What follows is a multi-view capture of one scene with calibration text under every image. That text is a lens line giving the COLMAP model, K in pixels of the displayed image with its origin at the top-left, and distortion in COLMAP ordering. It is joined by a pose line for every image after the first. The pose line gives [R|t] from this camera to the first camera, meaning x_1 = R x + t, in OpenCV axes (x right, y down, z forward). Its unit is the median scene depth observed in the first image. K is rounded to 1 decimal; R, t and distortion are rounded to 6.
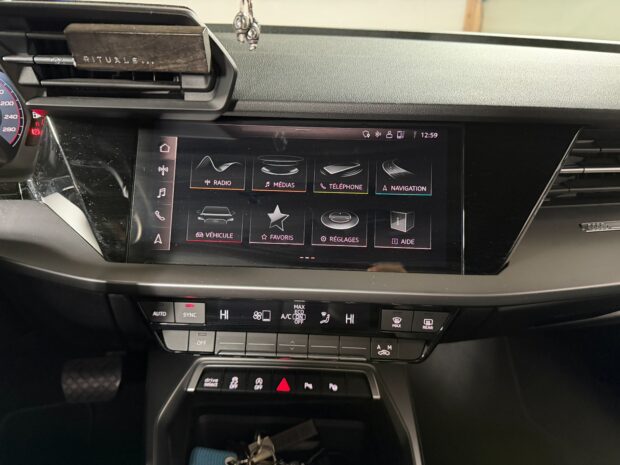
lens RADIAL K [[445.8, 0, 310.0], [0, 445.8, 232.5], [0, 0, 1]] dist [0.122460, -0.212293]
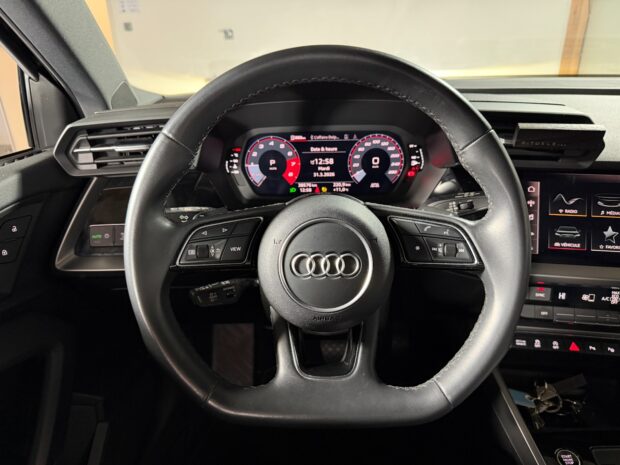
lens RADIAL K [[443.9, 0, 311.2], [0, 443.9, 237.5], [0, 0, 1]] dist [0.064493, -0.089027]
pose [[0.989913, 0.019416, -0.140342, -0.815020], [-0.016881, 0.999673, 0.019234, -0.032357], [0.140670, -0.016671, 0.989916, -0.633228]]
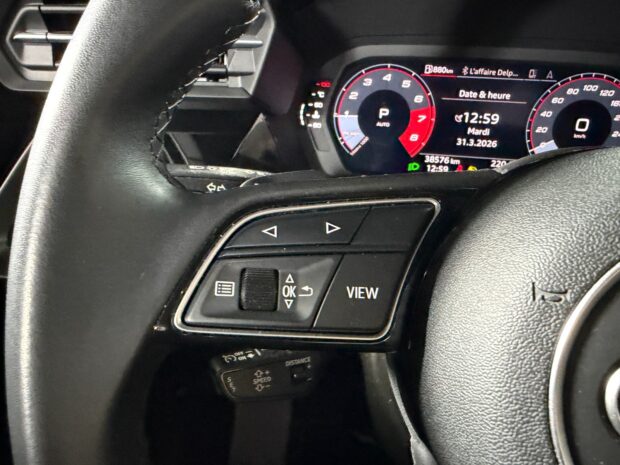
lens RADIAL K [[448.2, 0, 300.0], [0, 448.2, 232.3], [0, 0, 1]] dist [0.002455, -0.001776]
pose [[0.964102, 0.117428, -0.238154, -1.124159], [-0.118429, 0.992911, 0.010150, -0.023295], [0.237658, 0.018419, 0.971174, 0.083782]]
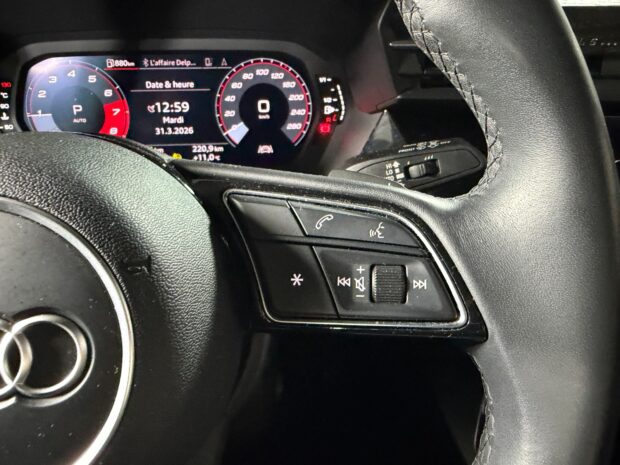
lens RADIAL K [[448.2, 0, 300.0], [0, 448.2, 232.3], [0, 0, 1]] dist [0.002455, -0.001776]
pose [[0.998722, -0.006773, -0.050083, -0.687166], [0.007705, 0.999800, 0.018437, -0.036740], [0.049948, -0.018799, 0.998575, 0.106364]]
